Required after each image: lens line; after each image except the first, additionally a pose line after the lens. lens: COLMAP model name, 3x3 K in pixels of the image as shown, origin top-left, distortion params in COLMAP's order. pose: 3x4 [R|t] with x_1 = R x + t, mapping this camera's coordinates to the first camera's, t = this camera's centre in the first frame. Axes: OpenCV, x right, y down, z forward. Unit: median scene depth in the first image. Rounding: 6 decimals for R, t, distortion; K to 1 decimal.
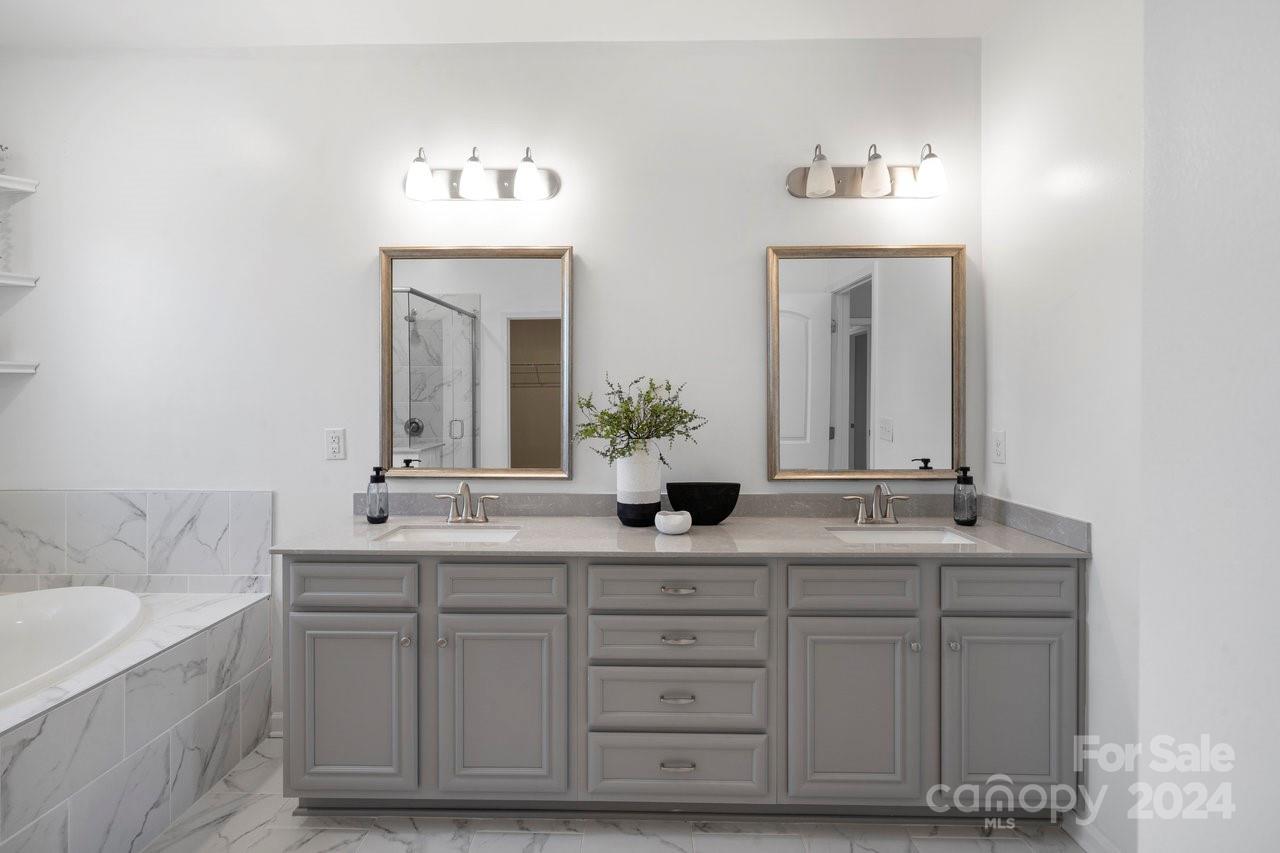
lens RADIAL K [[617.3, 0, 636.2], [0, 617.3, 408.9], [0, 0, 1]] dist [-0.003027, -0.000083]
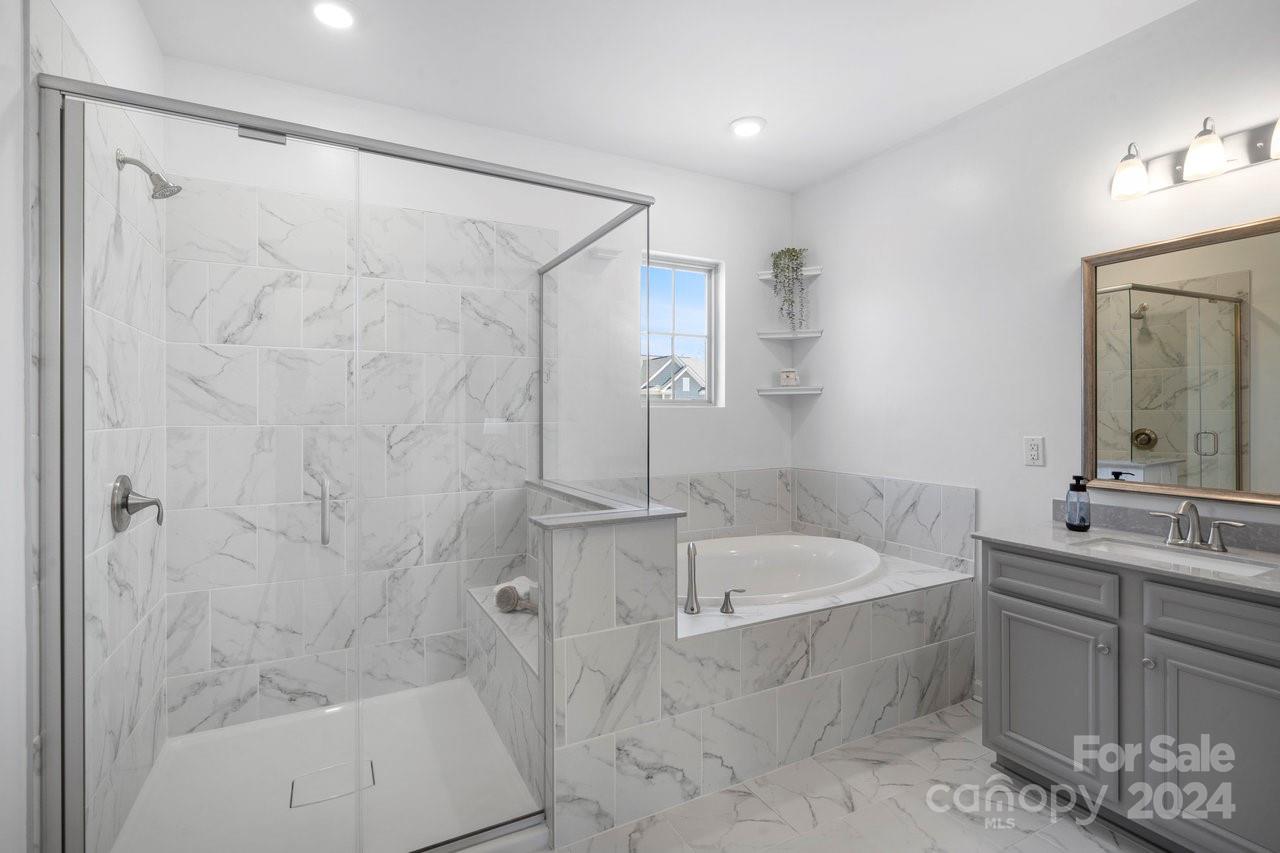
lens RADIAL K [[593.7, 0, 639.1], [0, 593.7, 412.5], [0, 0, 1]] dist [-0.003092, 0.005115]
pose [[0.490981, -0.003058, -0.871165, 0.079335], [-0.003848, 0.999976, -0.005680, -0.001895], [0.871162, 0.006141, 0.490958, -0.111715]]
